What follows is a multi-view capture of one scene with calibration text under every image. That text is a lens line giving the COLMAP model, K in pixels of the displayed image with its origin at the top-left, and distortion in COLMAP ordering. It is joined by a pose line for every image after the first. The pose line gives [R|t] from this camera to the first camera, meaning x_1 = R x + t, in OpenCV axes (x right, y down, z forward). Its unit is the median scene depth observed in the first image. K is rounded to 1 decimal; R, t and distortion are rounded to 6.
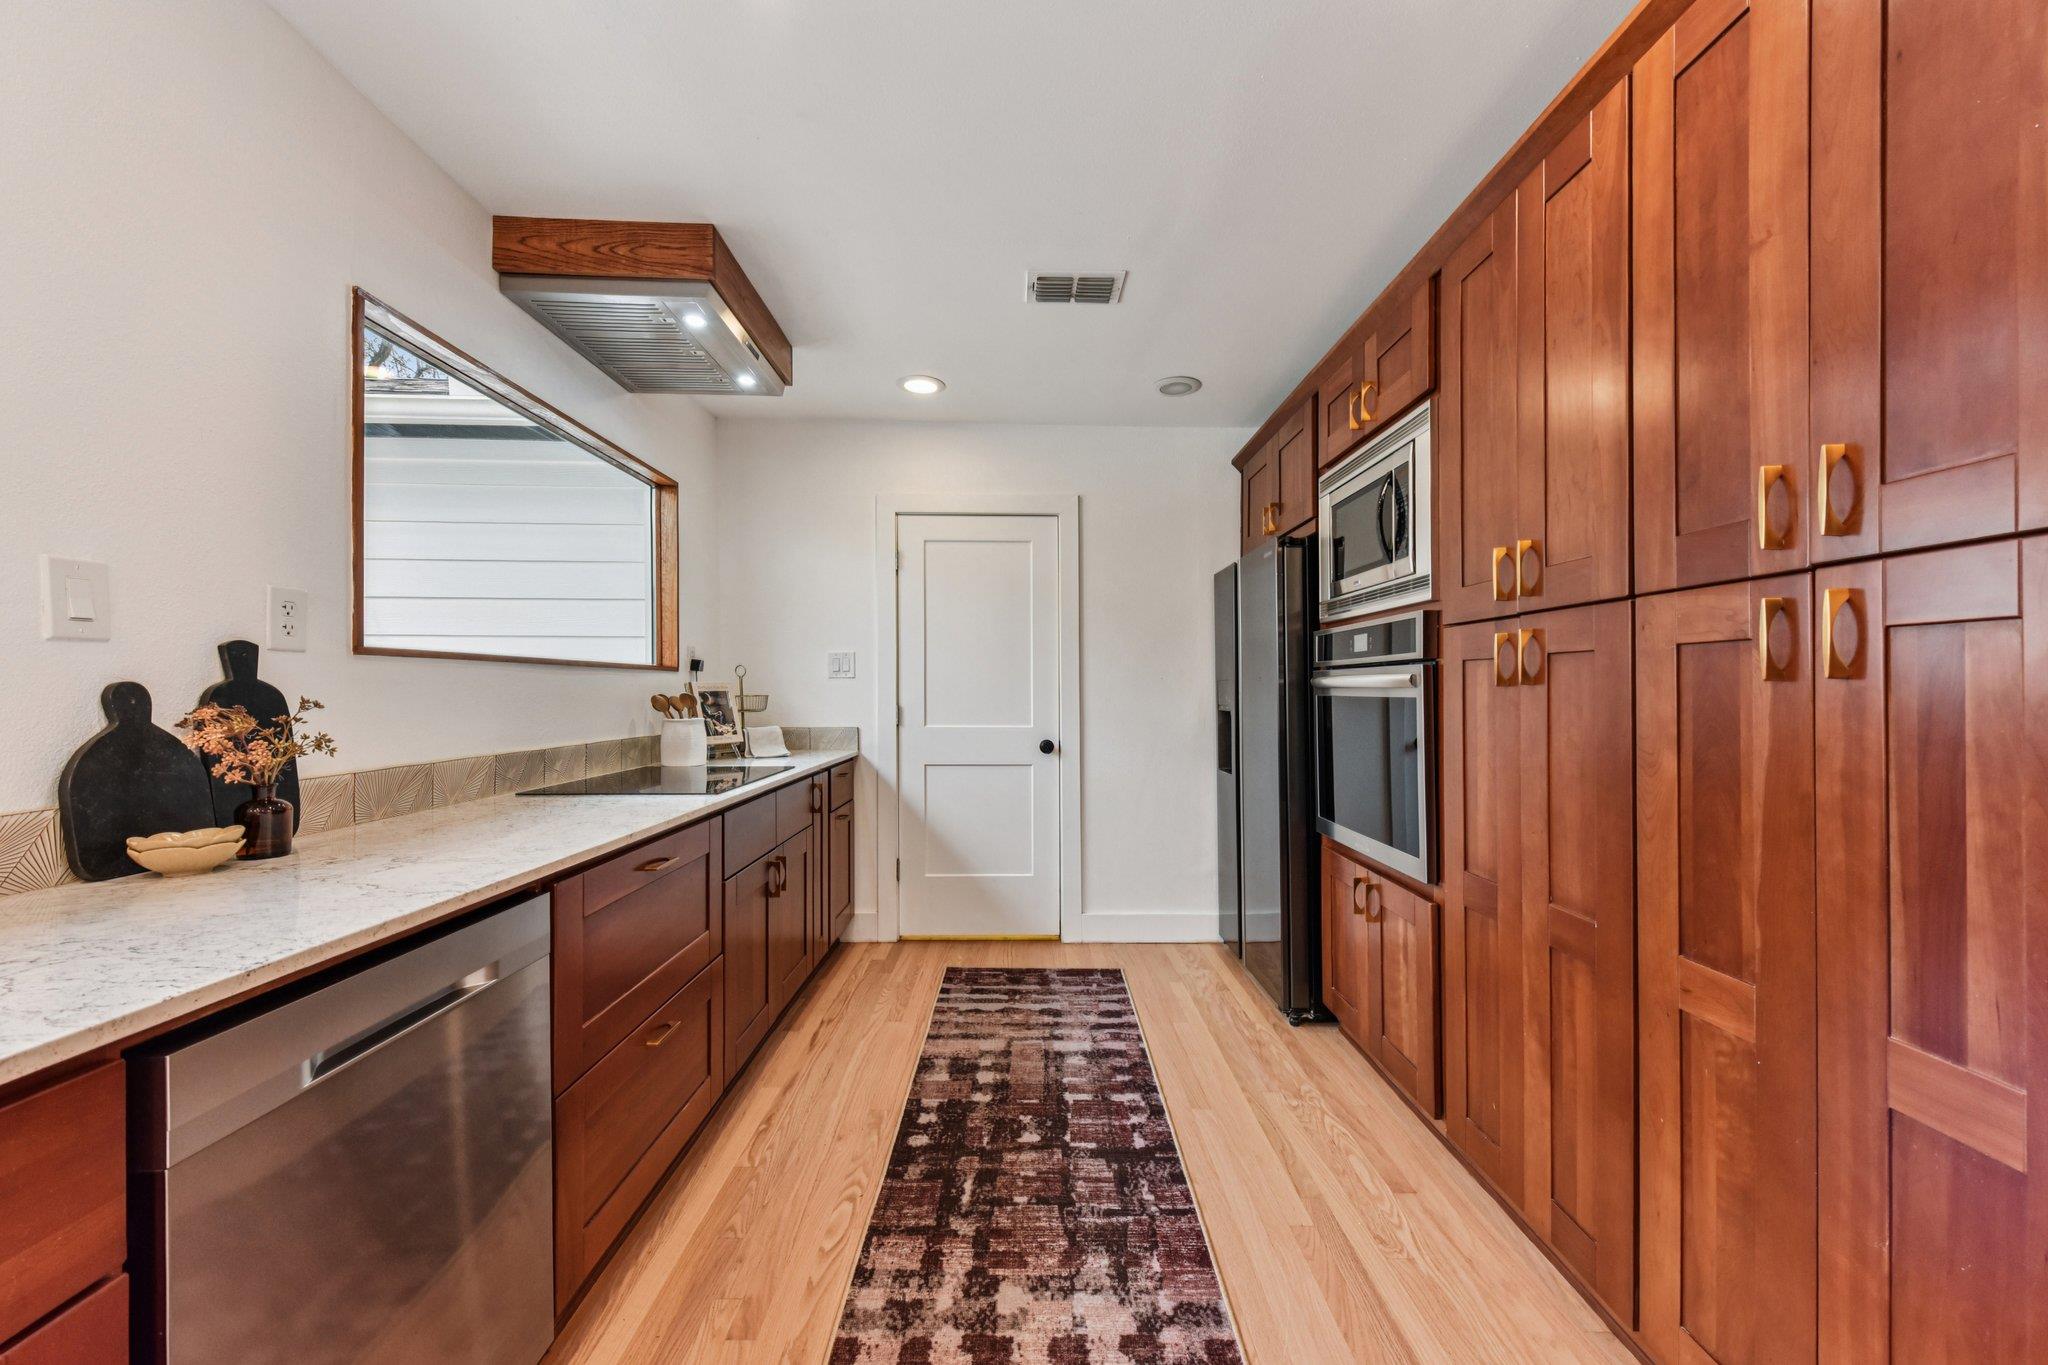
lens RADIAL K [[802.3, 0, 1018.5], [0, 802.3, 695.6], [0, 0, 1]] dist [0.021972, 0.000061]
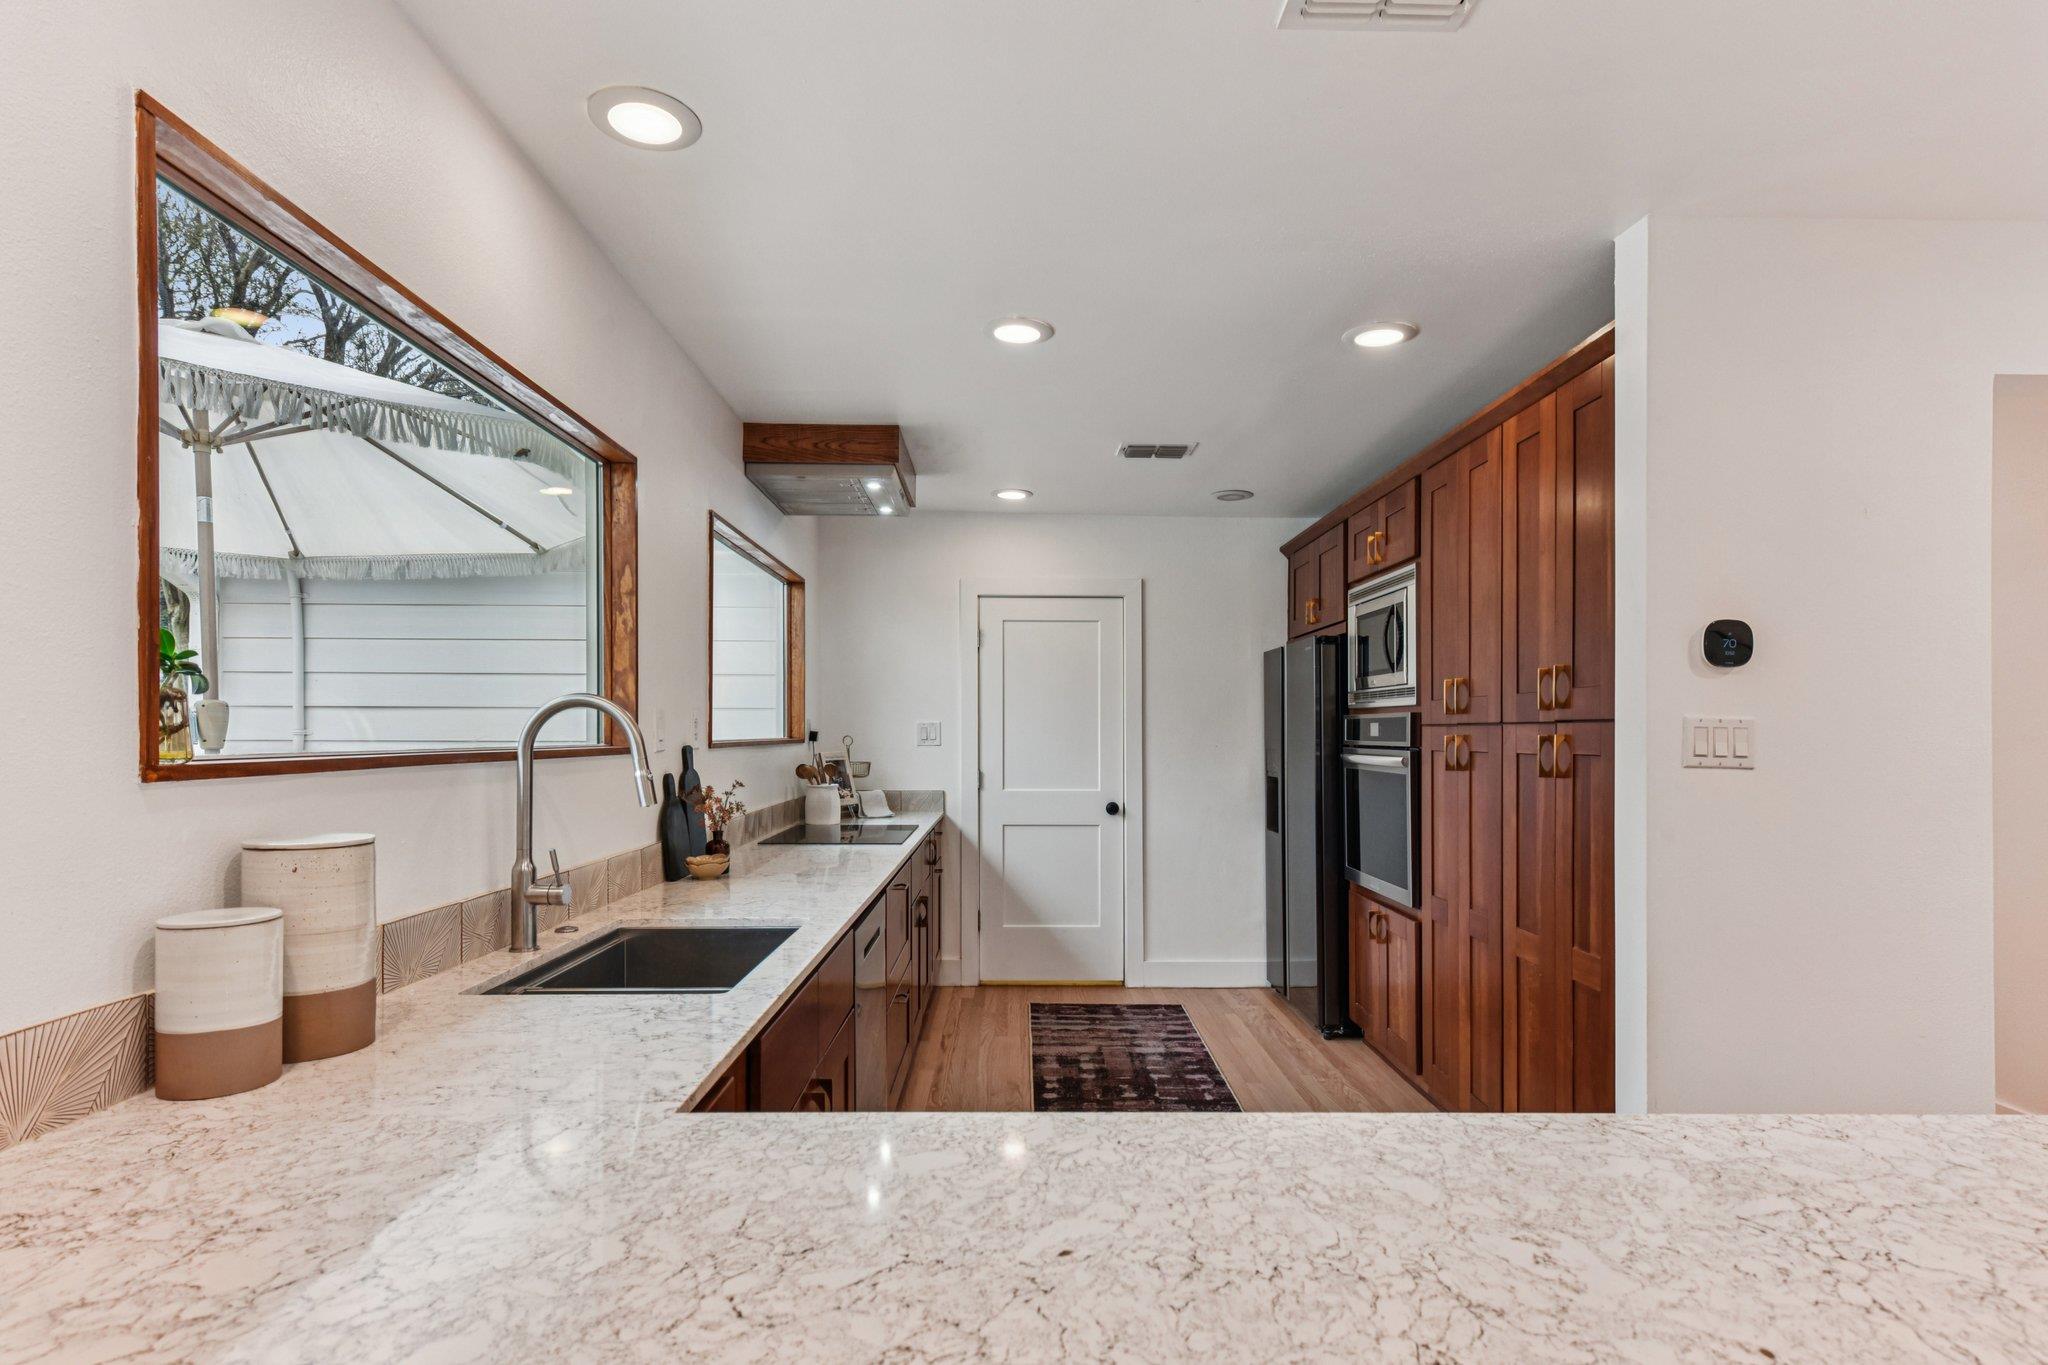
lens RADIAL K [[1065.1, 0, 1061.4], [0, 1065.1, 725.2], [0, 0, 1]] dist [-0.001806, -0.000237]
pose [[0.998667, 0.004679, 0.051396, -0.144759], [-0.004087, 0.999924, -0.011624, -0.043296], [-0.051447, 0.011398, 0.998611, -0.592502]]
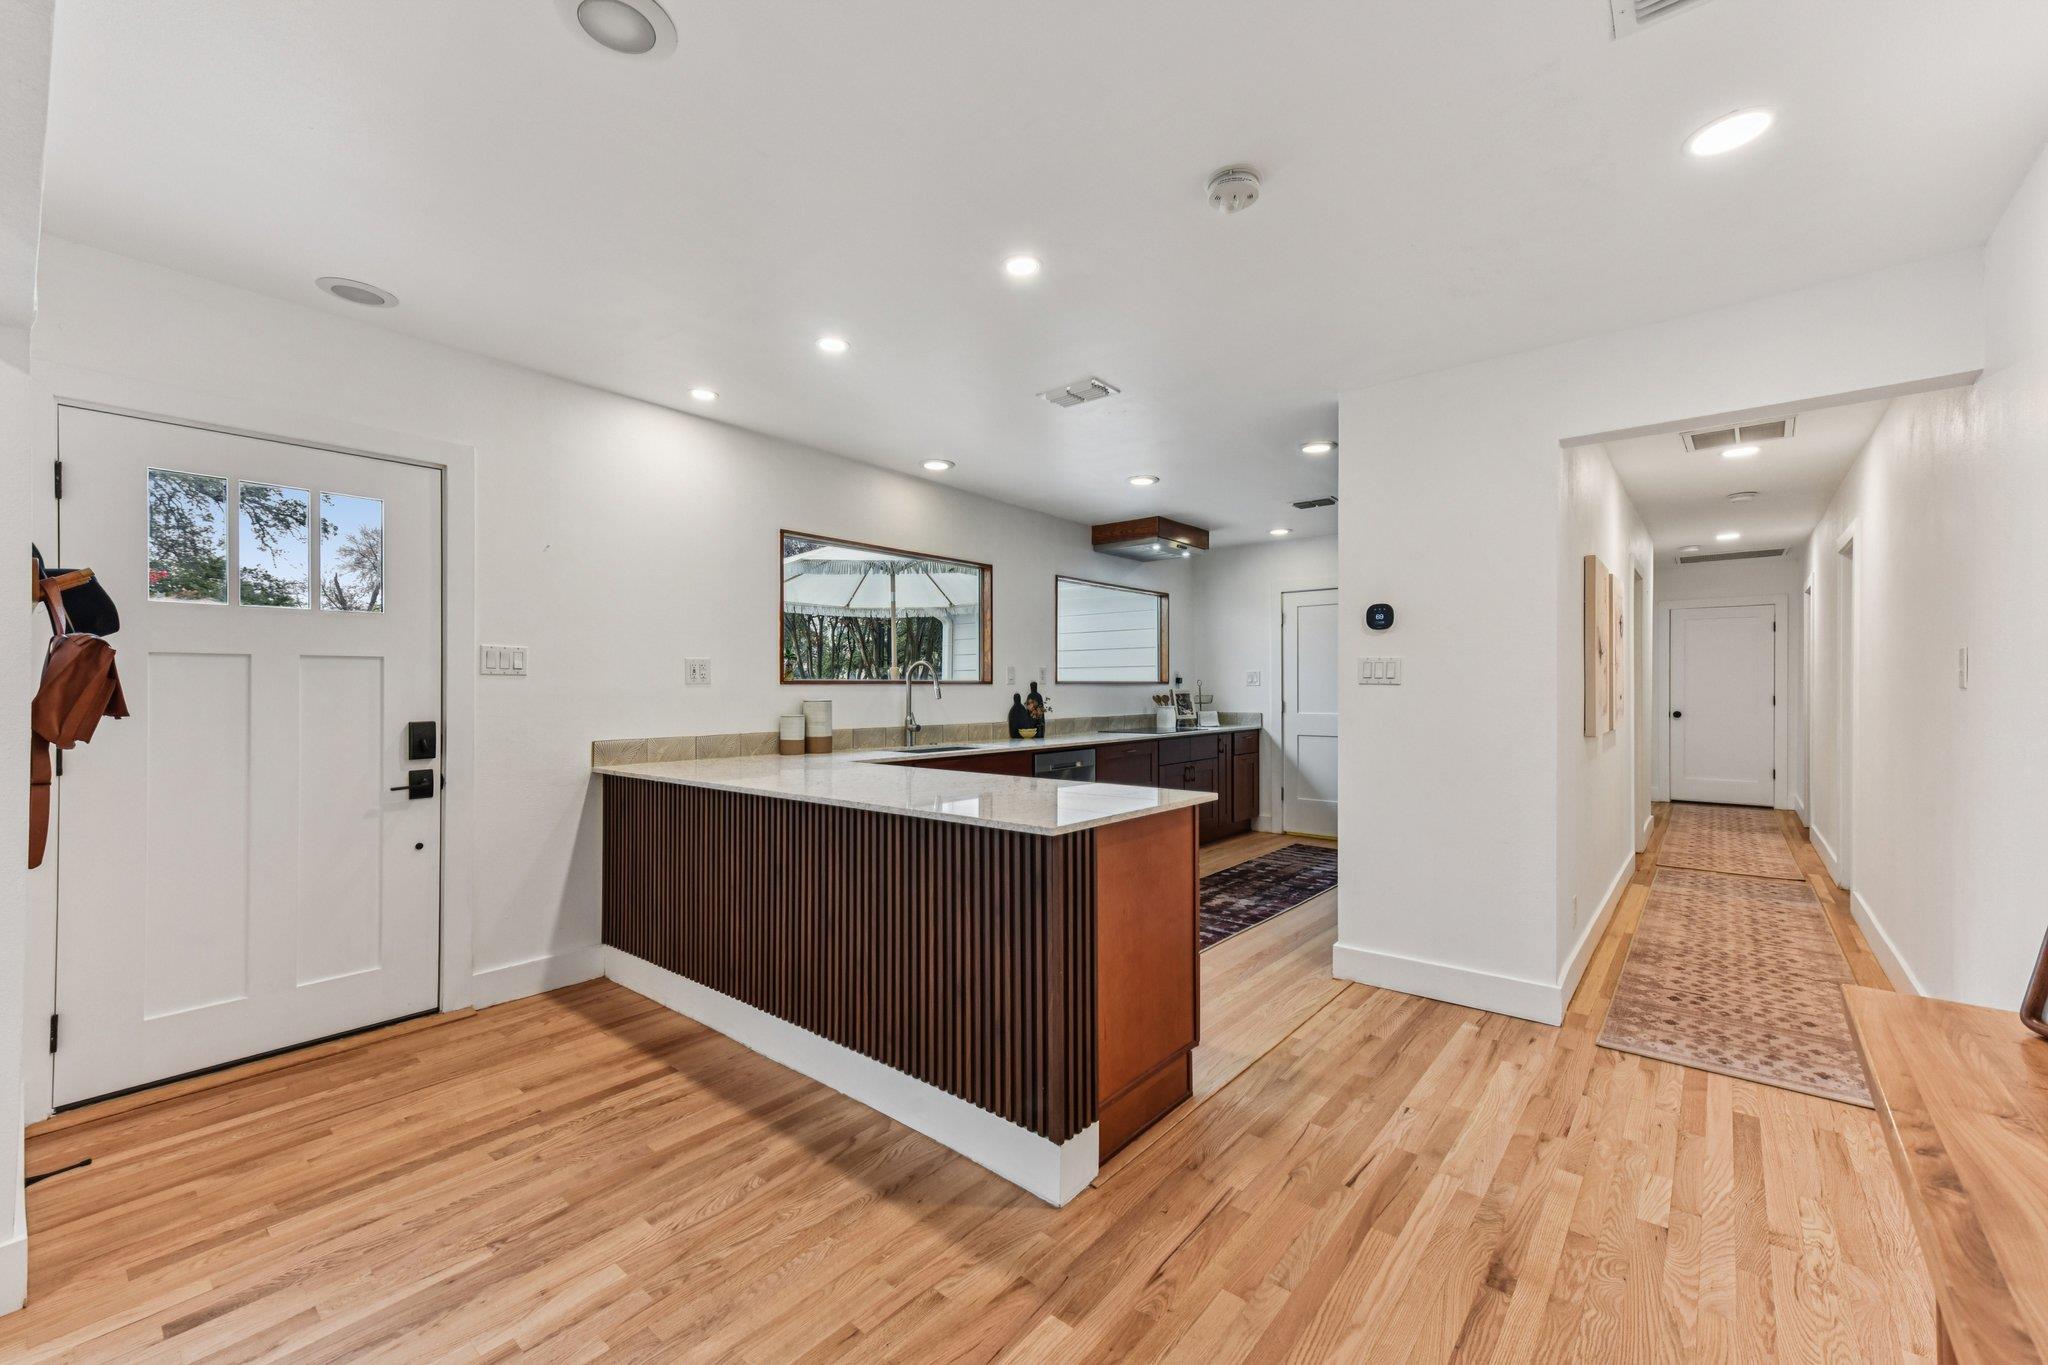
lens RADIAL K [[826.9, 0, 1047.1], [0, 826.9, 695.4], [0, 0, 1]] dist [0.003573, 0.000550]
pose [[0.784588, 0.004717, -0.619999, 0.732029], [-0.001663, 0.999983, 0.005503, -0.013080], [0.620015, -0.003286, 0.784583, -0.977070]]
